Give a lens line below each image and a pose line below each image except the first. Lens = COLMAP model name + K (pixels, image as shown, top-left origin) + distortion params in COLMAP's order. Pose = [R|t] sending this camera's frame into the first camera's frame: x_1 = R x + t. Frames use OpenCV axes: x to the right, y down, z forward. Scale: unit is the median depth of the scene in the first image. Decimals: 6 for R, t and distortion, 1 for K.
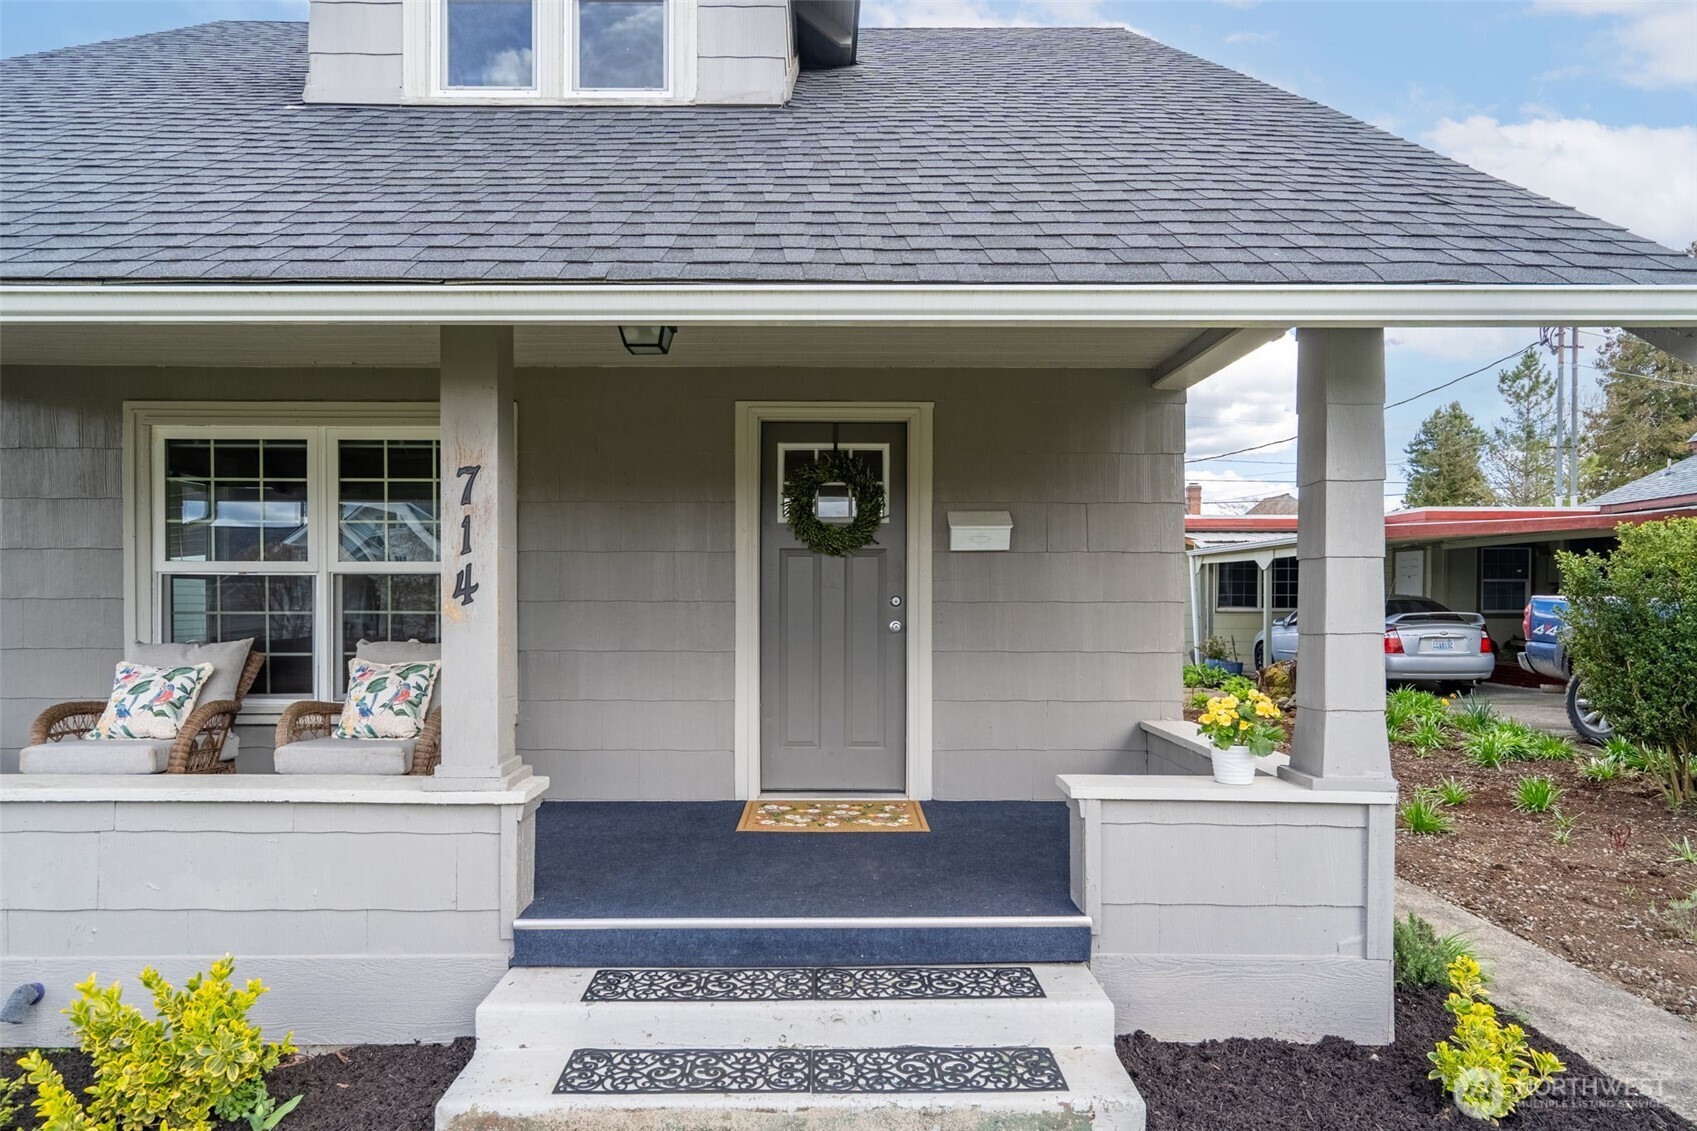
lens RADIAL K [[911.9, 0, 821.6], [0, 911.9, 604.2], [0, 0, 1]] dist [0.051976, 0.000419]
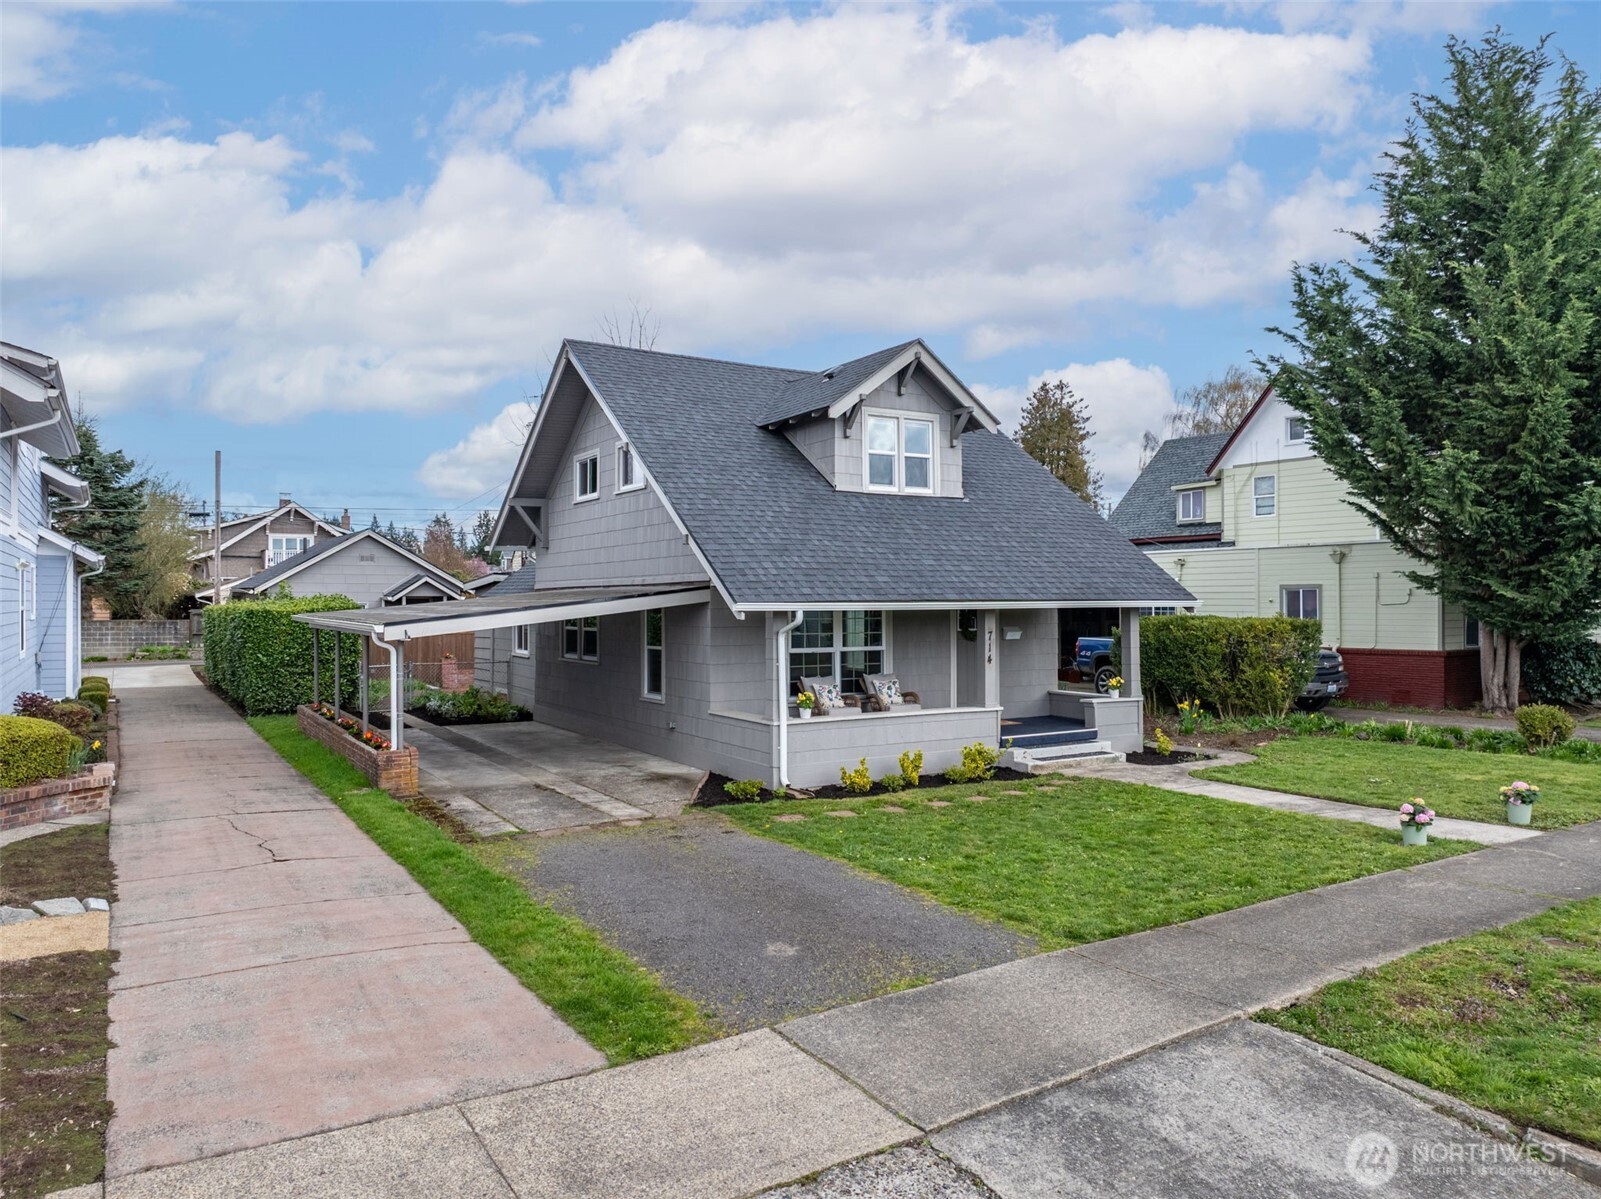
lens RADIAL K [[1116.0, 0, 800.5], [0, 1116.0, 599.5], [0, 0, 1]] dist [0.002028, 0.000337]
pose [[0.853425, -0.006747, 0.521172, -3.086521], [0.016274, 0.999774, -0.013706, -0.192517], [-0.520962, 0.020179, 0.853341, -2.379011]]
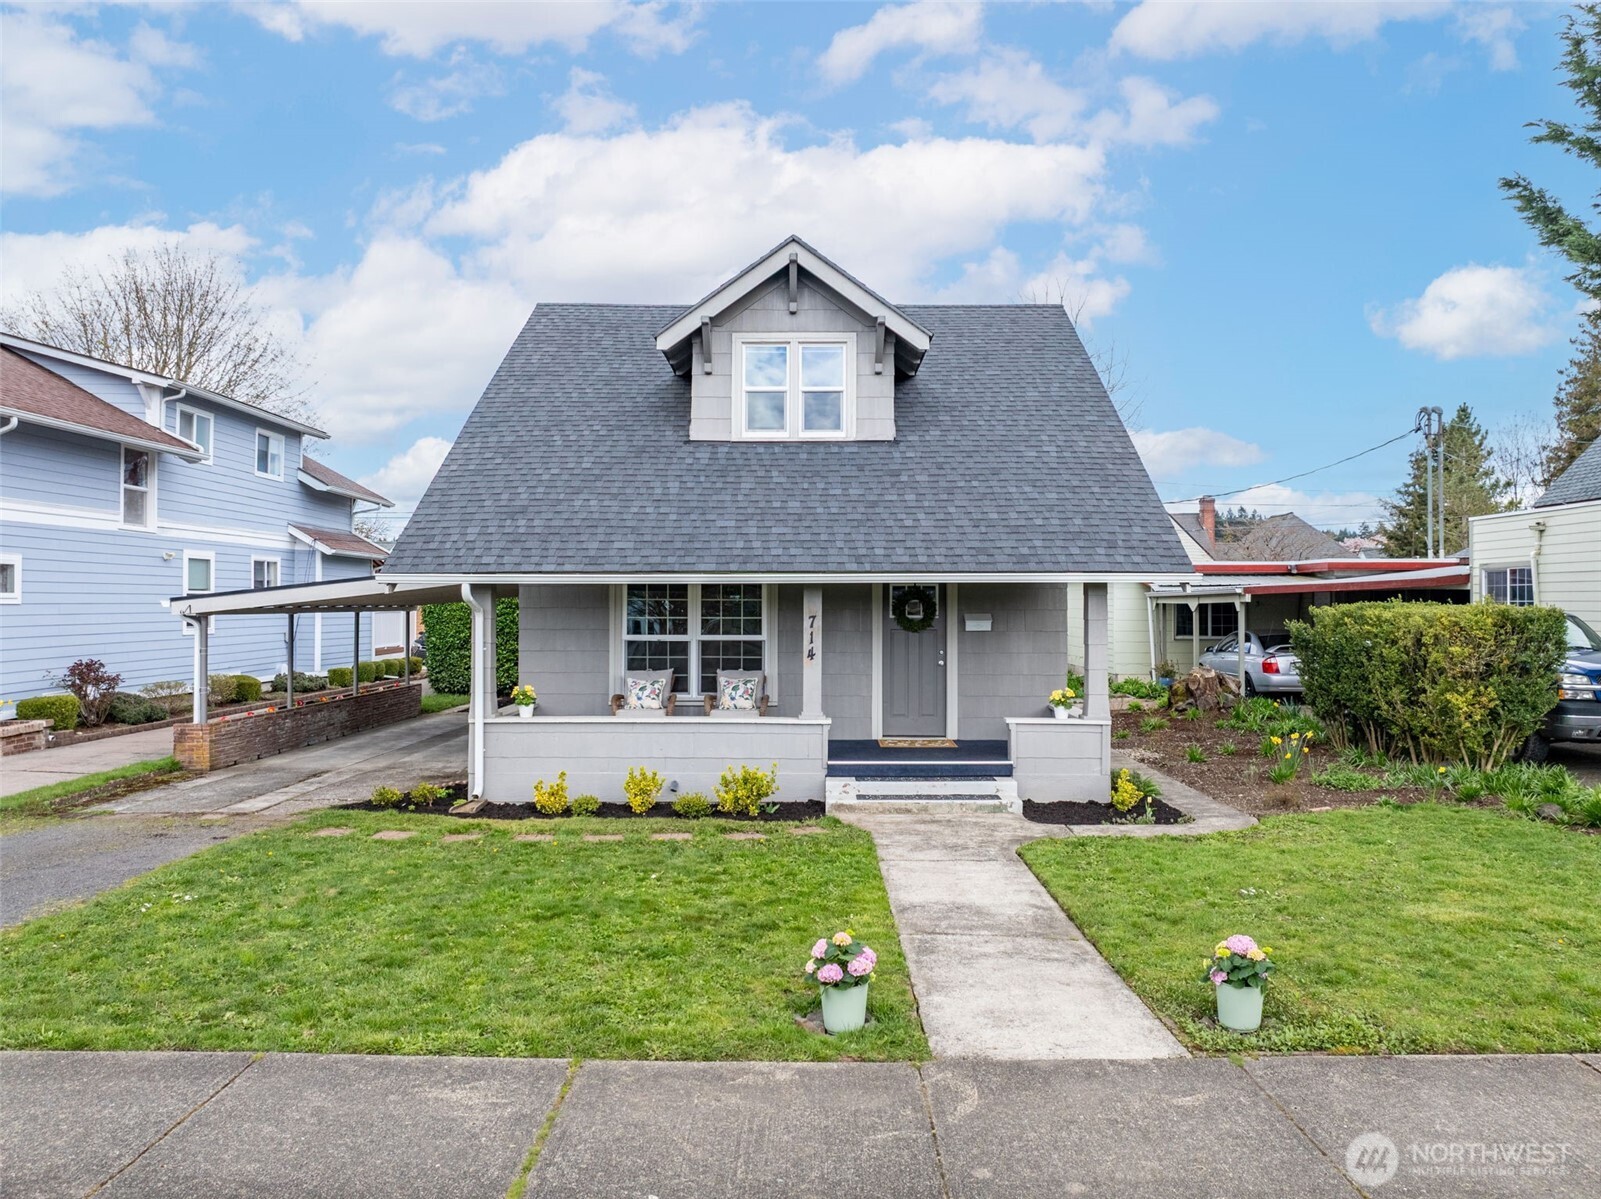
lens RADIAL K [[1116.0, 0, 800.5], [0, 1116.0, 599.5], [0, 0, 1]] dist [0.002028, 0.000337]
pose [[0.999995, -0.000413, 0.003200, -0.353811], [0.000447, 0.999942, -0.010753, -0.133055], [-0.003196, 0.010754, 0.999937, -2.257397]]
